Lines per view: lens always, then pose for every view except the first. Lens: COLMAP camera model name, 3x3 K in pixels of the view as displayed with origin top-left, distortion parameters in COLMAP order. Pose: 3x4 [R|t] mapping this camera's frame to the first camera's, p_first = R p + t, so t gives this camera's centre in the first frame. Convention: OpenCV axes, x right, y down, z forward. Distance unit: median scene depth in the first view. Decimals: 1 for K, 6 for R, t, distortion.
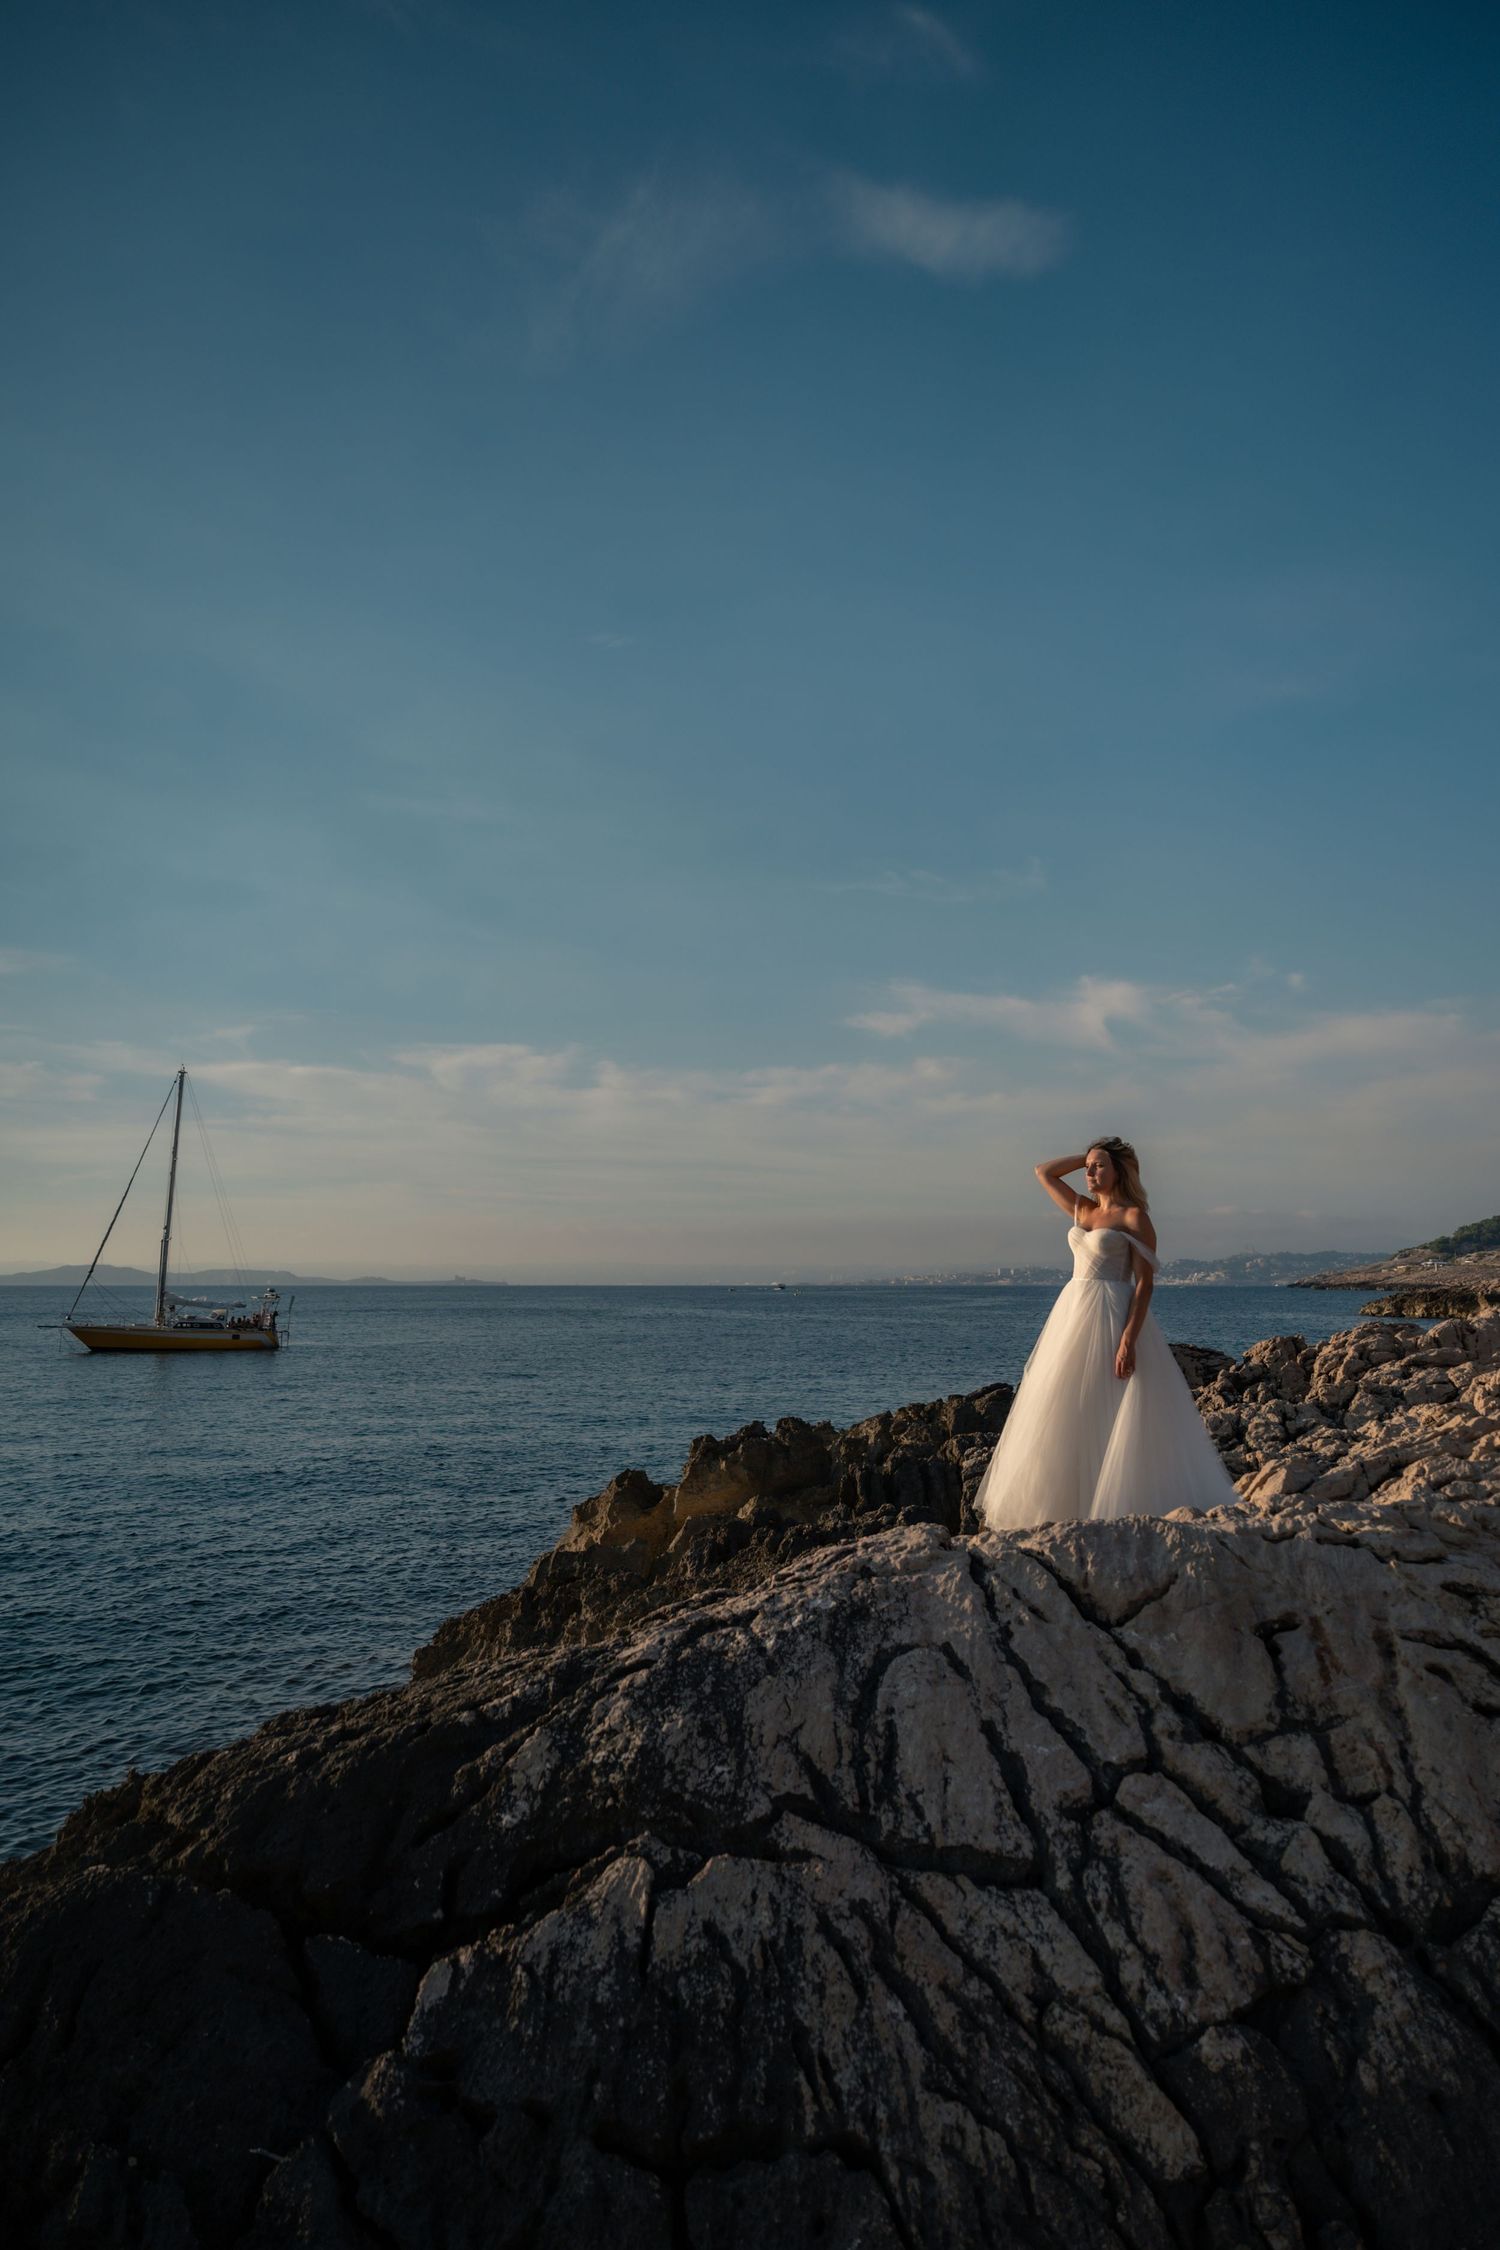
lens RADIAL K [[1568.9, 0, 761.4], [0, 1568.9, 1135.0], [0, 0, 1]] dist [-0.016582, 0.006494]
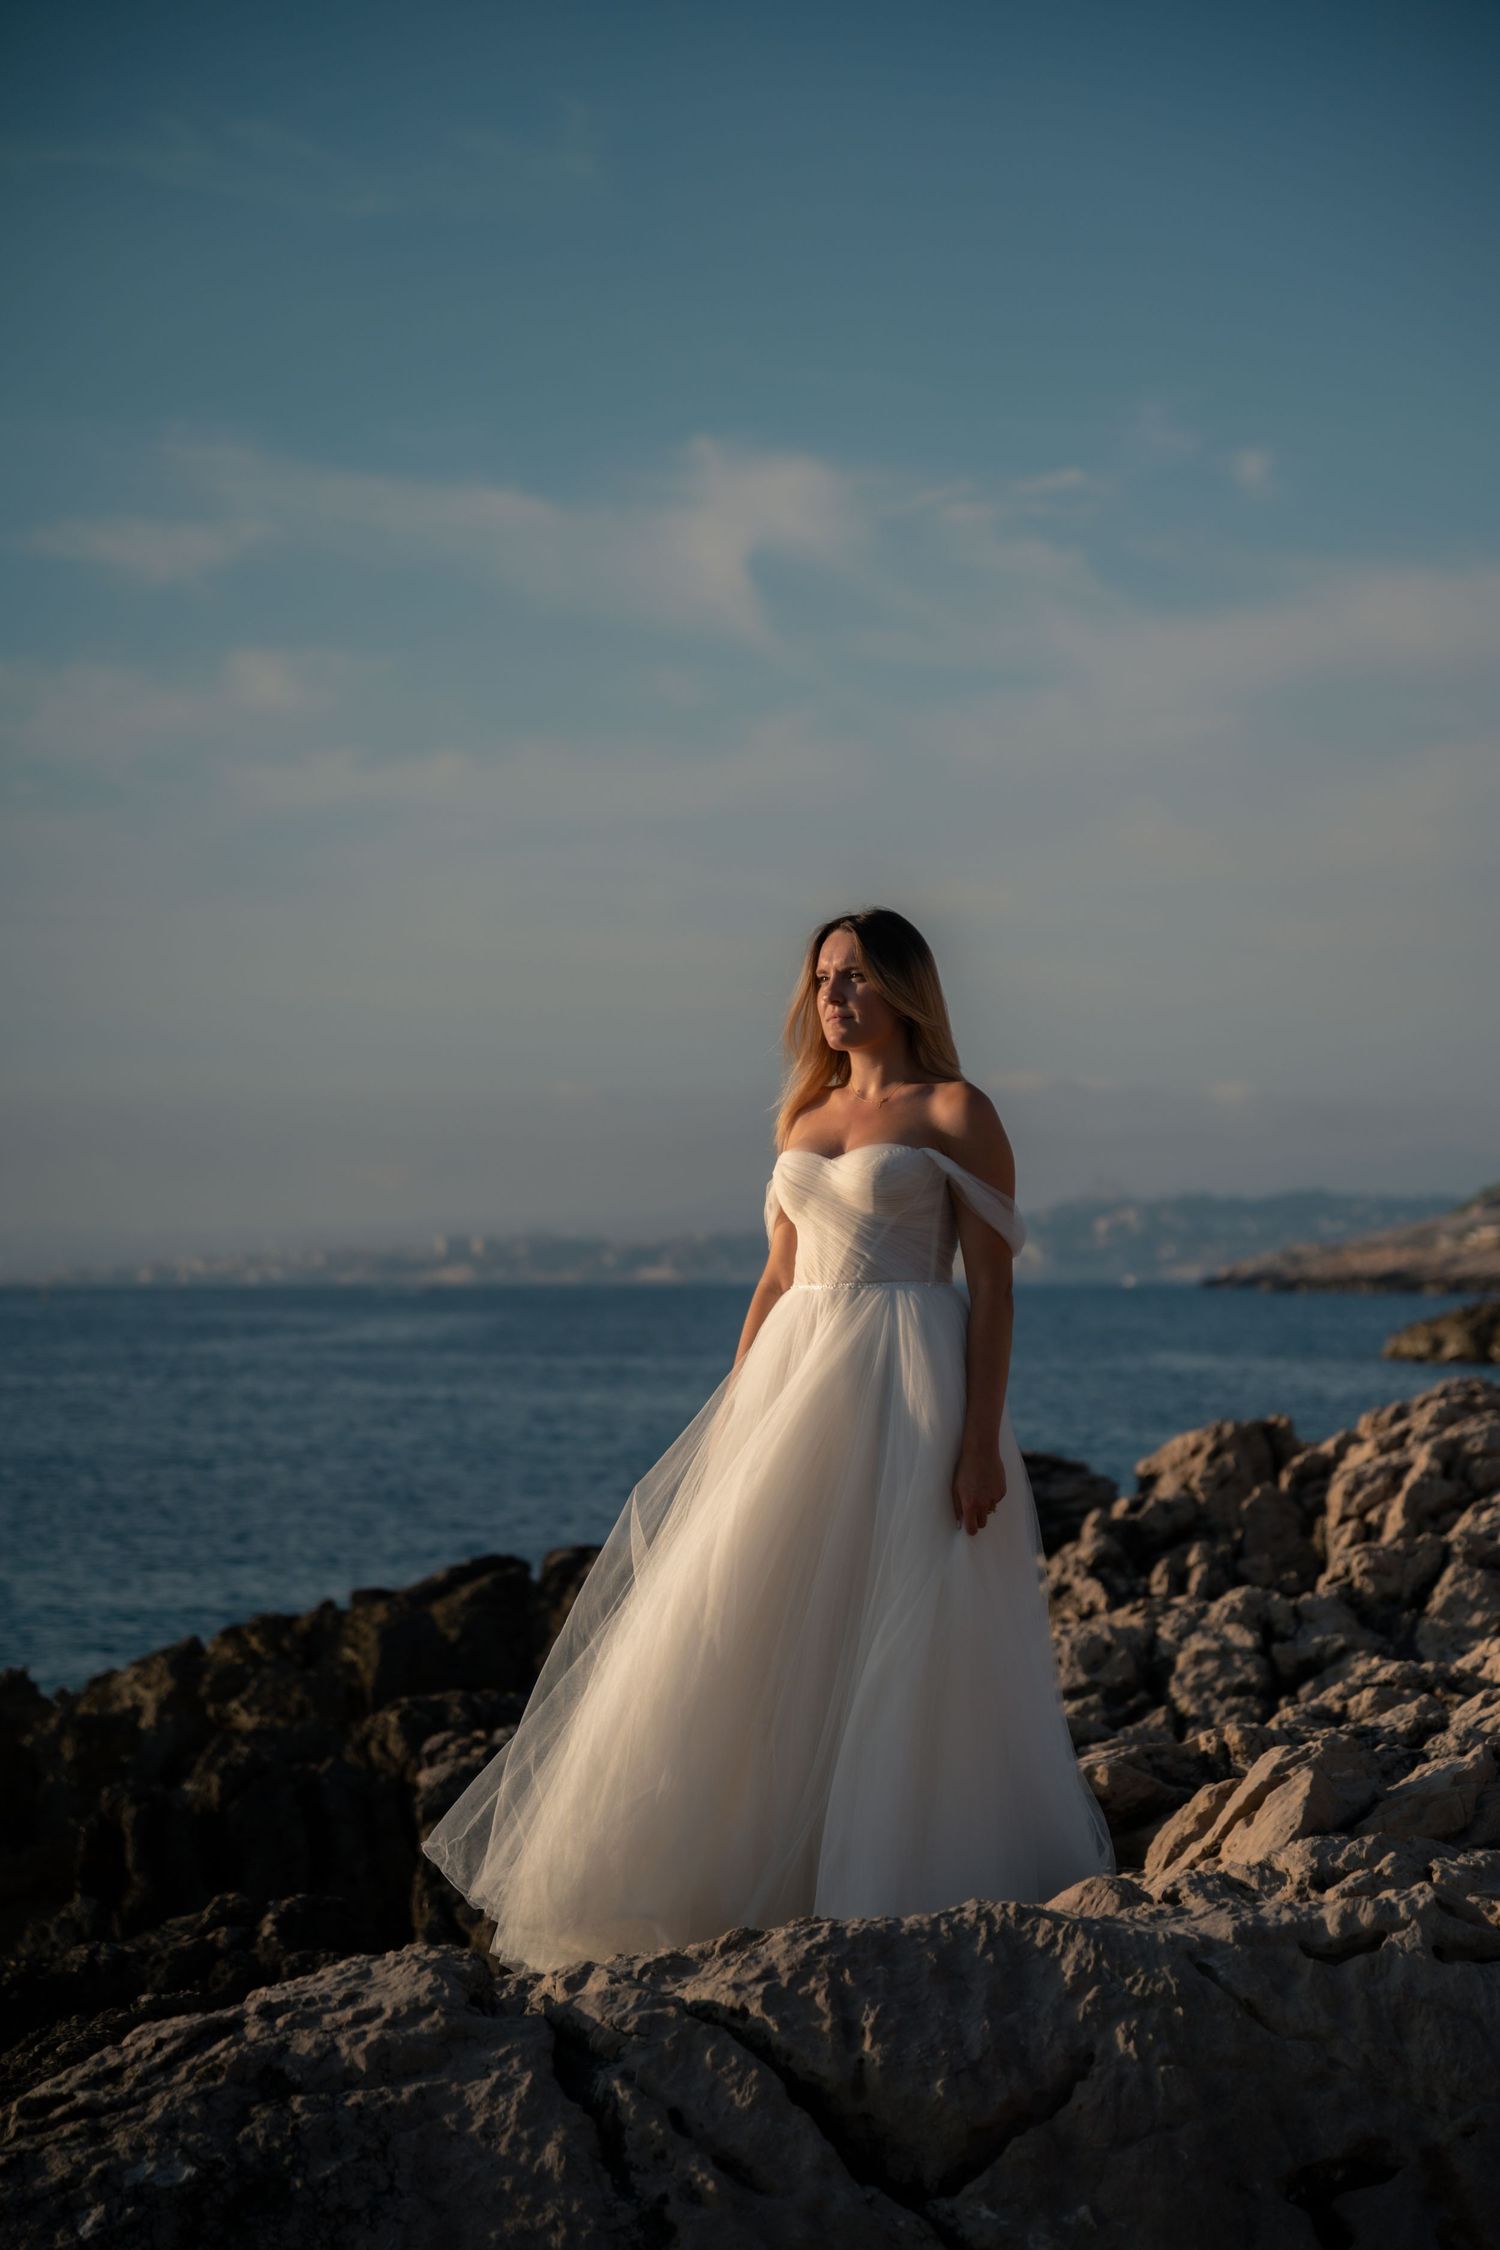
lens RADIAL K [[4380.5, 0, 765.8], [0, 4380.5, 1122.9], [0, 0, 1]] dist [-0.020616, 0.000000]
pose [[0.975008, 0.004003, 0.222135, -0.045324], [-0.017023, 0.998244, 0.056731, -0.004435], [-0.221518, -0.059095, 0.973364, -0.006679]]
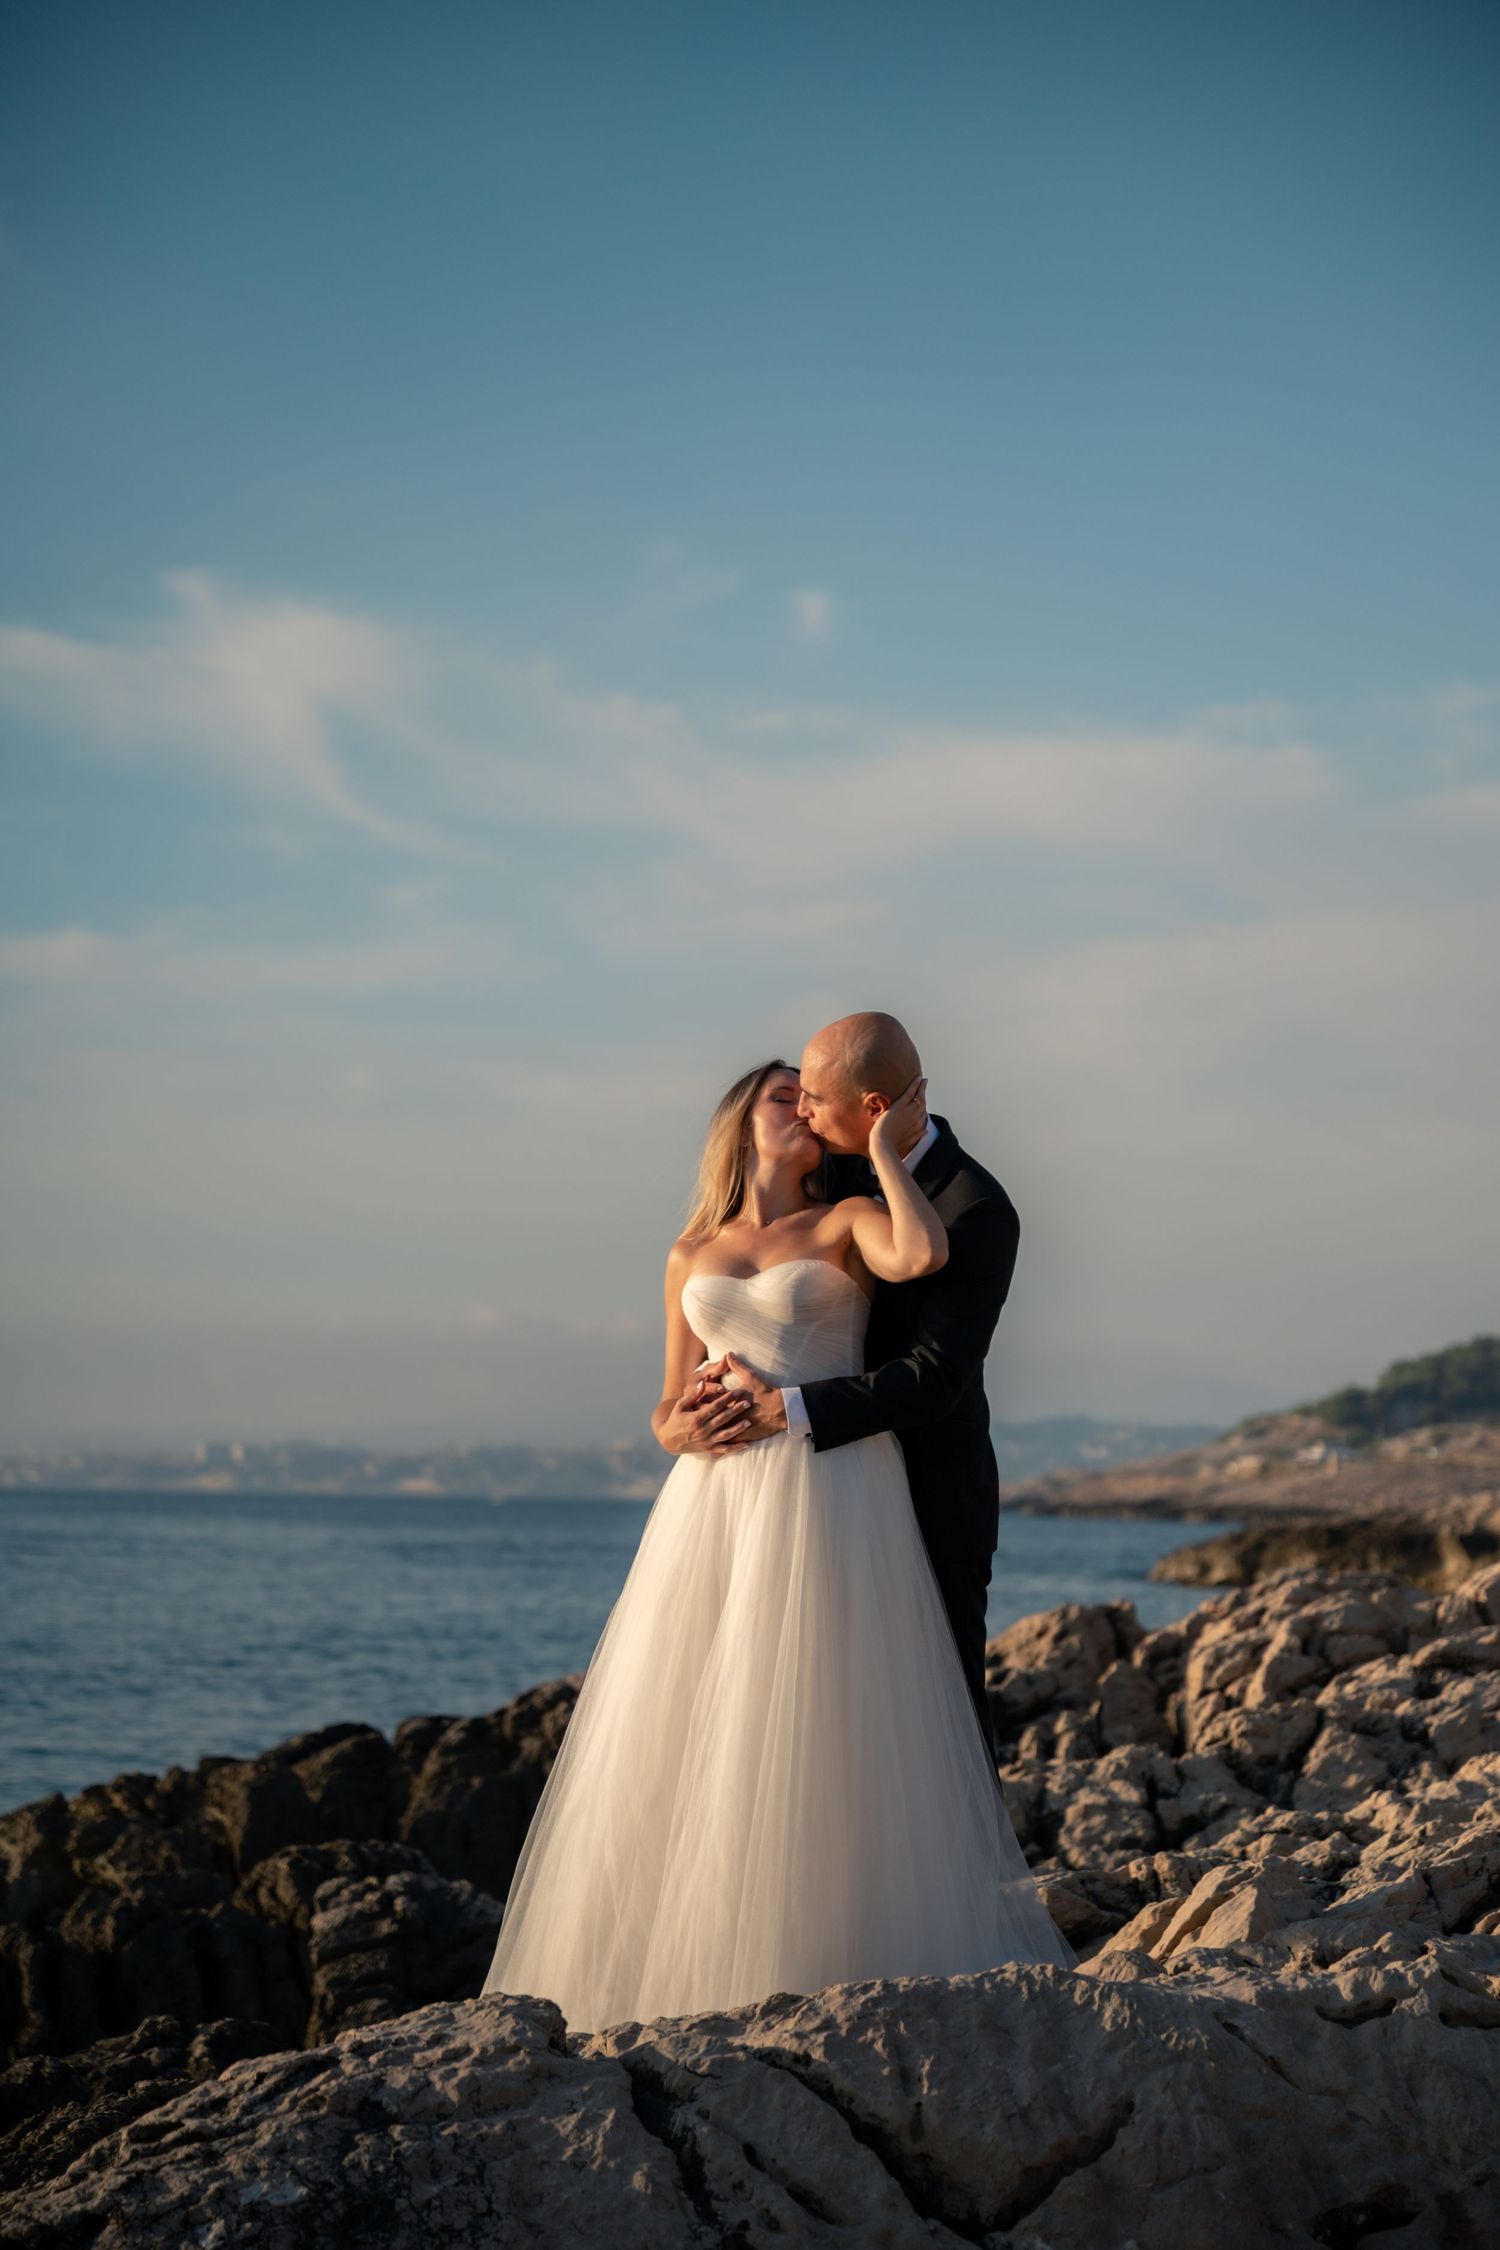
lens RADIAL K [[4380.5, 0, 742.0], [0, 4380.5, 1134.6], [0, 0, 1]] dist [-0.020616, 0.000000]
pose [[0.962809, 0.039164, 0.267329, -0.133534], [-0.043061, 0.999034, 0.008727, 0.021442], [-0.266729, -0.019914, 0.963566, -0.059706]]
